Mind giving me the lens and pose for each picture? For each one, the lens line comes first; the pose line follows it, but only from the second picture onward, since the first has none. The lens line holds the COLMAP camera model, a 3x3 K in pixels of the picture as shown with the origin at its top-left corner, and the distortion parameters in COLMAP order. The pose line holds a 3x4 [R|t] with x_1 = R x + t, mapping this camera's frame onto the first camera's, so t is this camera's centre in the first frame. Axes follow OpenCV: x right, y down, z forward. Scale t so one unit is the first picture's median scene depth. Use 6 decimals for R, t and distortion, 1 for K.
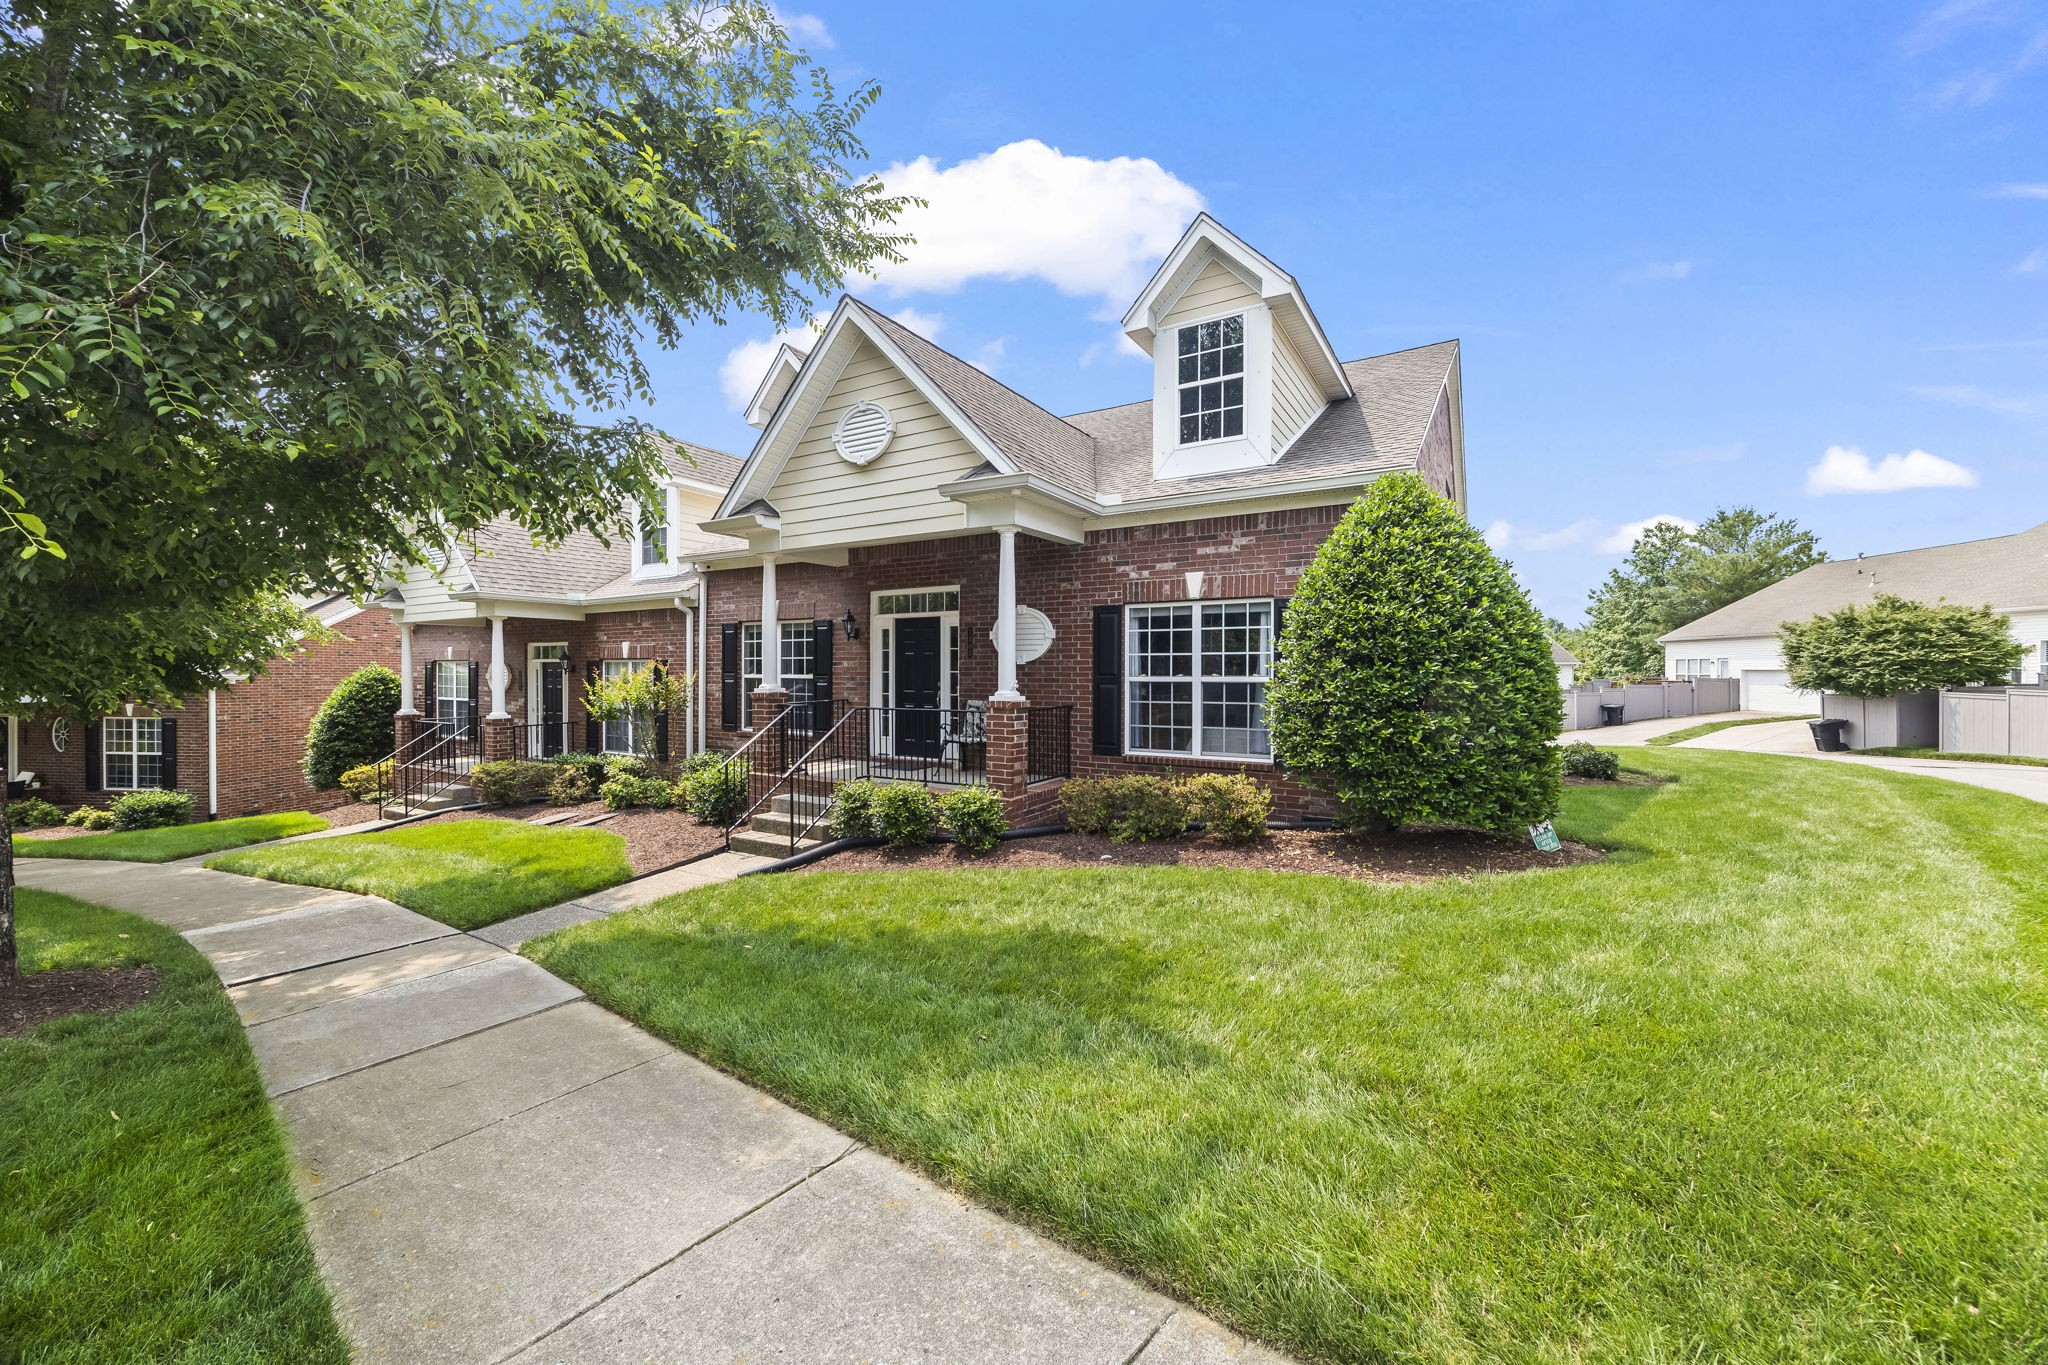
lens RADIAL K [[792.5, 0, 1021.3], [0, 792.5, 678.3], [0, 0, 1]] dist [-0.001419, -0.000189]
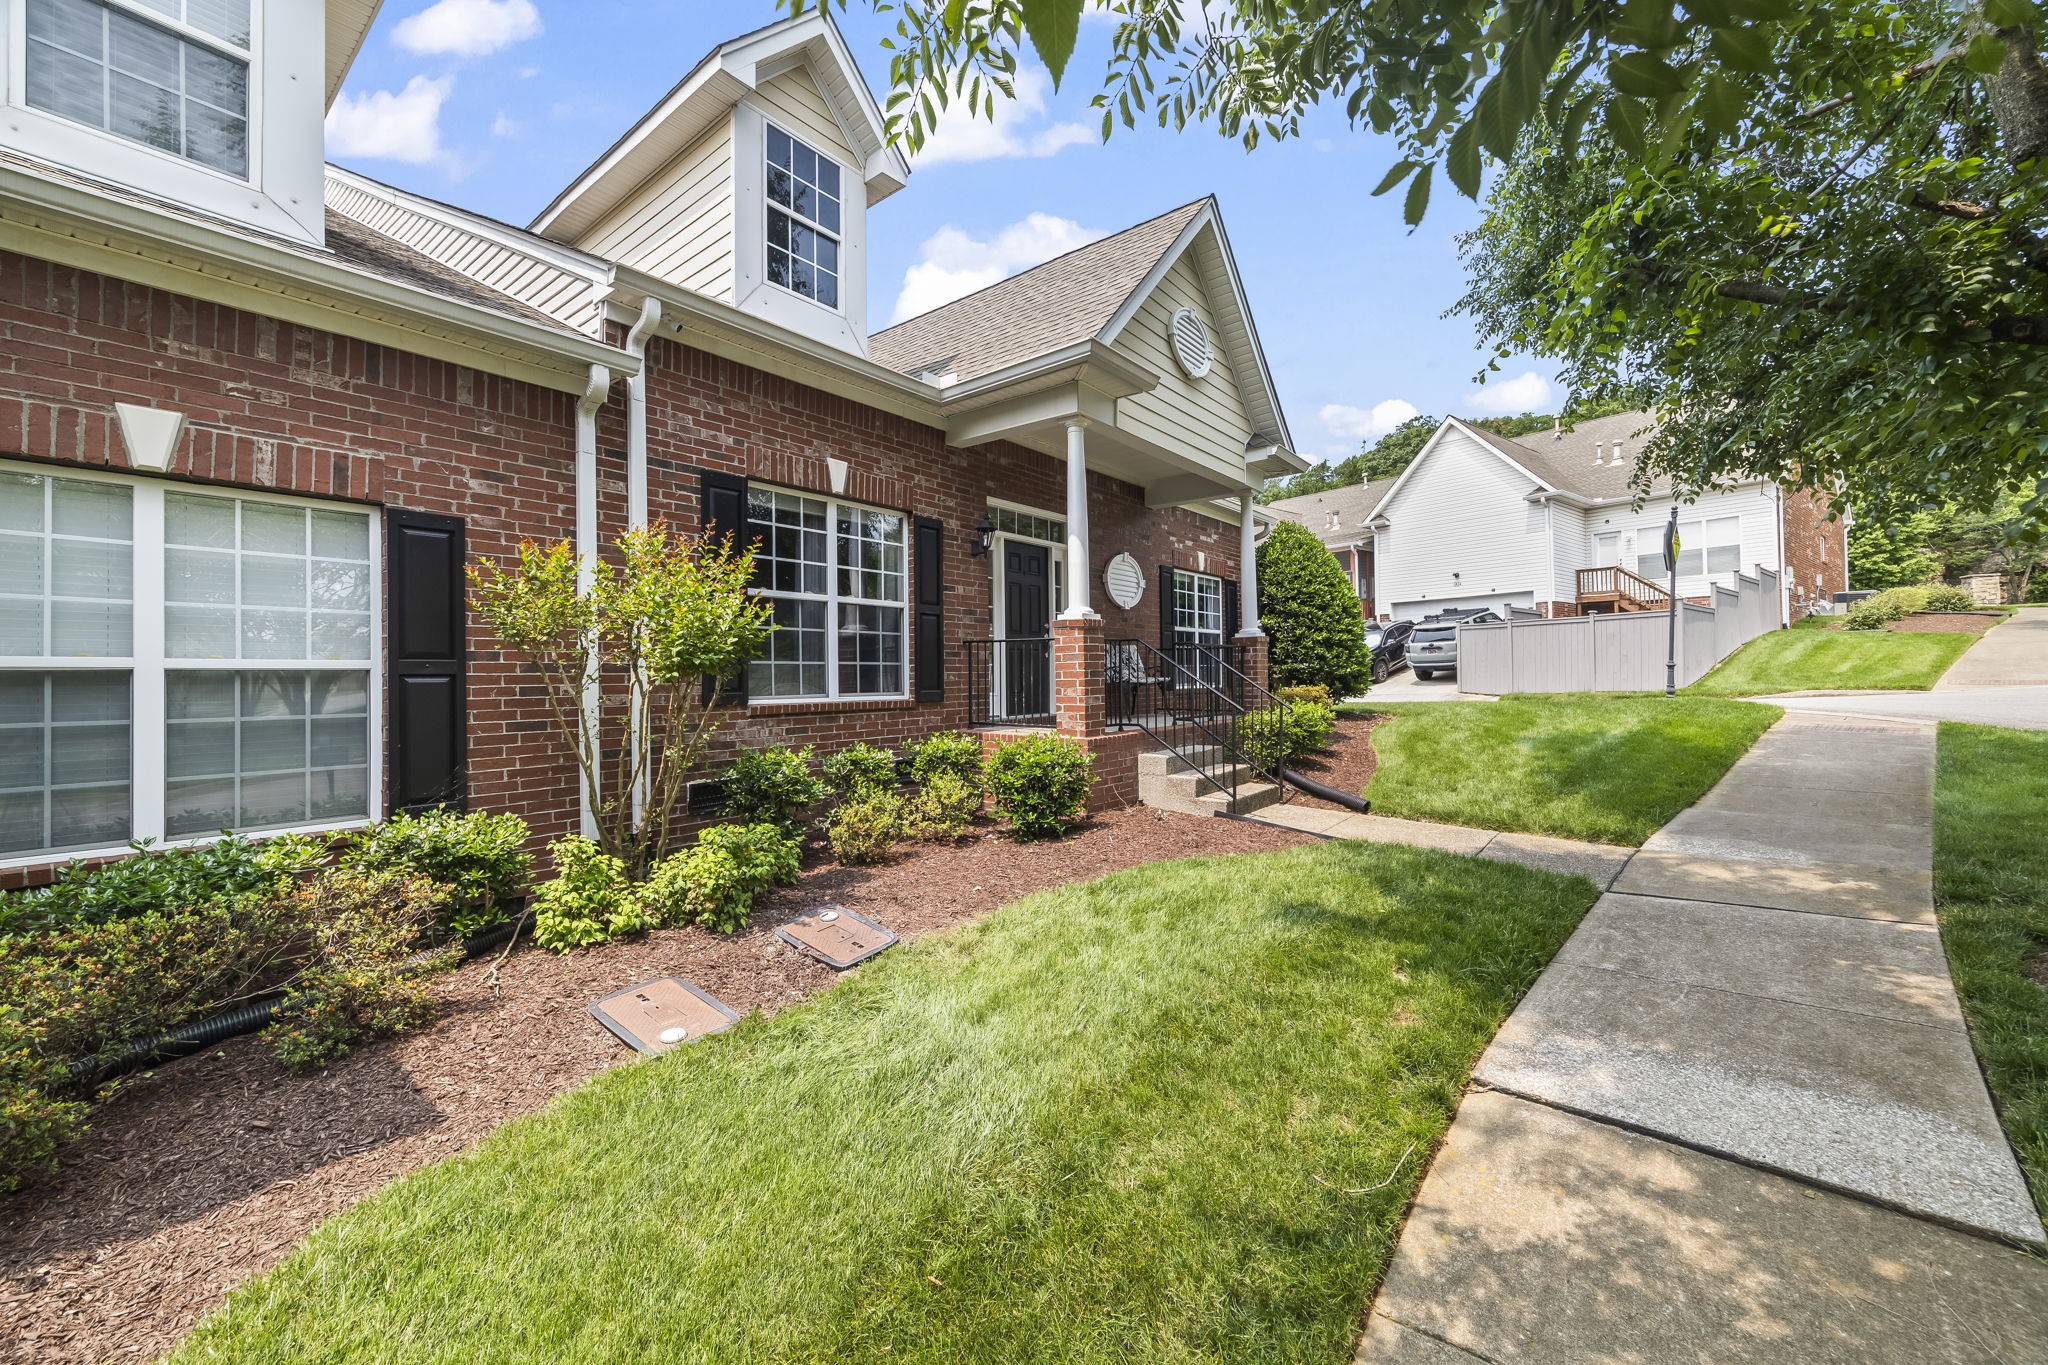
lens RADIAL K [[792.5, 0, 1035.8], [0, 792.5, 678.2], [0, 0, 1]] dist [-0.001419, -0.000189]
pose [[0.116706, -0.003817, 0.993159, -1.113436], [0.019964, 0.999800, 0.001497, 0.072703], [-0.992966, 0.019653, 0.116759, 1.061358]]
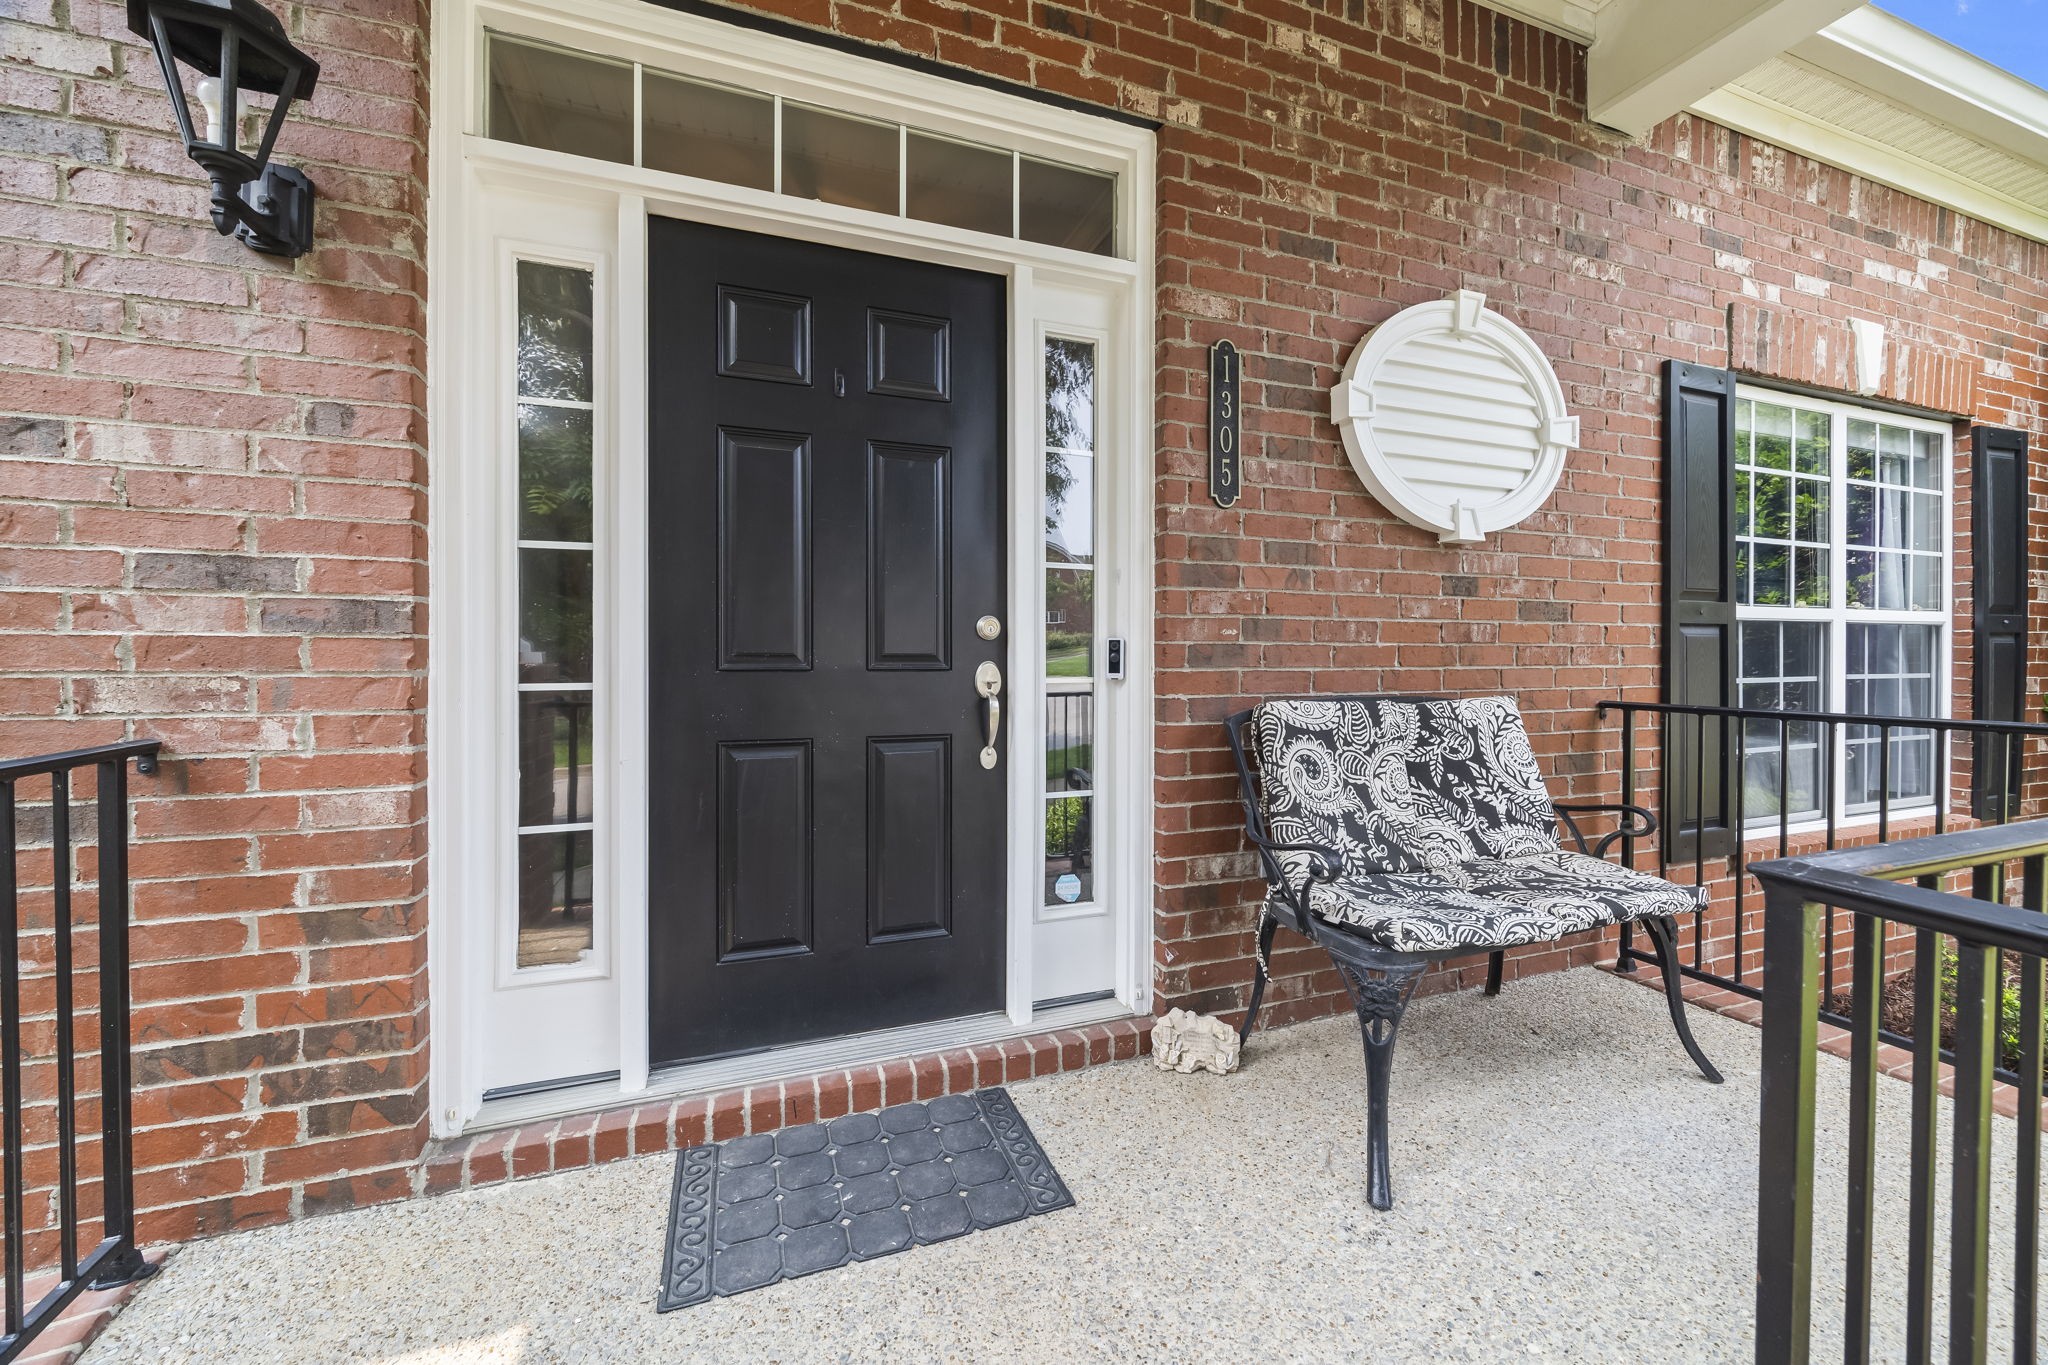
lens RADIAL K [[792.5, 0, 1030.3], [0, 792.5, 662.8], [0, 0, 1]] dist [-0.001419, -0.000189]
pose [[0.613623, -0.007686, 0.789562, -0.287515], [0.006458, 0.999968, 0.004715, 0.018170], [-0.789573, 0.002206, 0.613653, 1.017203]]
